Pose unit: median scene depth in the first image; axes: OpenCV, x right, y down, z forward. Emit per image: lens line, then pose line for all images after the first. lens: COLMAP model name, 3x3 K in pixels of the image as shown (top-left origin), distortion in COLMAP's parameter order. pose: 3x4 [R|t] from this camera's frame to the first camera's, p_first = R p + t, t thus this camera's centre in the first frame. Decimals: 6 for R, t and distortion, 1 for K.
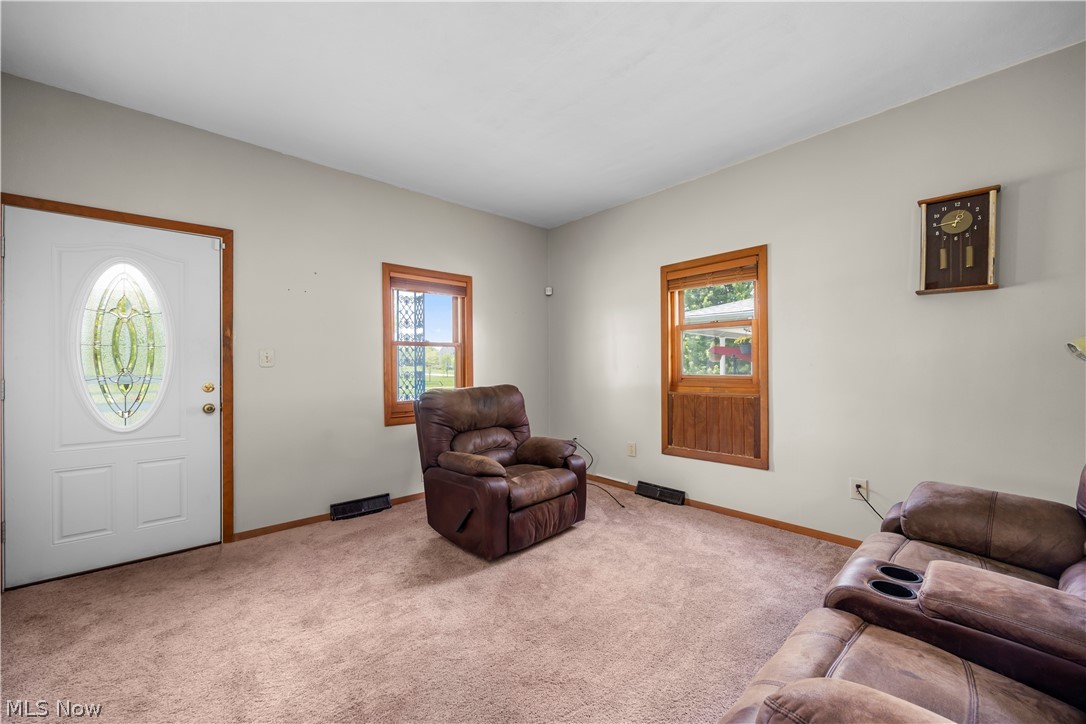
lens RADIAL K [[431.0, 0, 544.0], [0, 431.0, 366.3], [0, 0, 1]] dist [-0.000665, 0.000093]
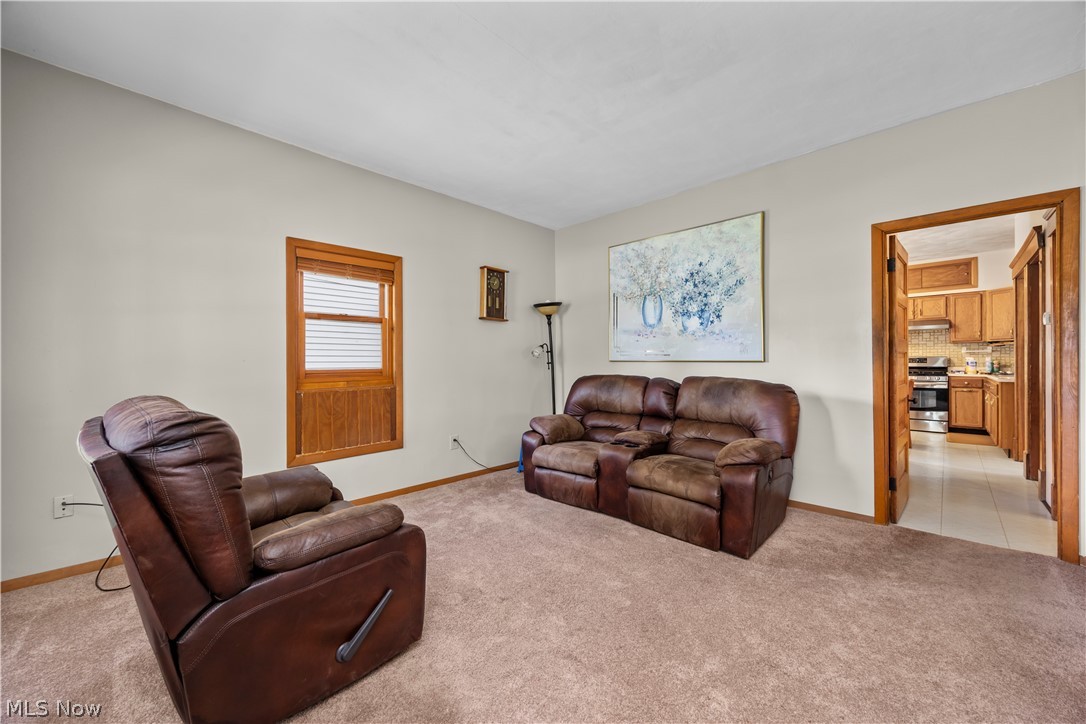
lens RADIAL K [[431.0, 0, 545.2], [0, 431.0, 362.4], [0, 0, 1]] dist [-0.000665, 0.000093]
pose [[-0.085213, 0.004025, 0.996355, -0.590948], [0.005228, 0.999980, -0.003593, 0.010571], [-0.996349, 0.004903, -0.085232, 0.604693]]
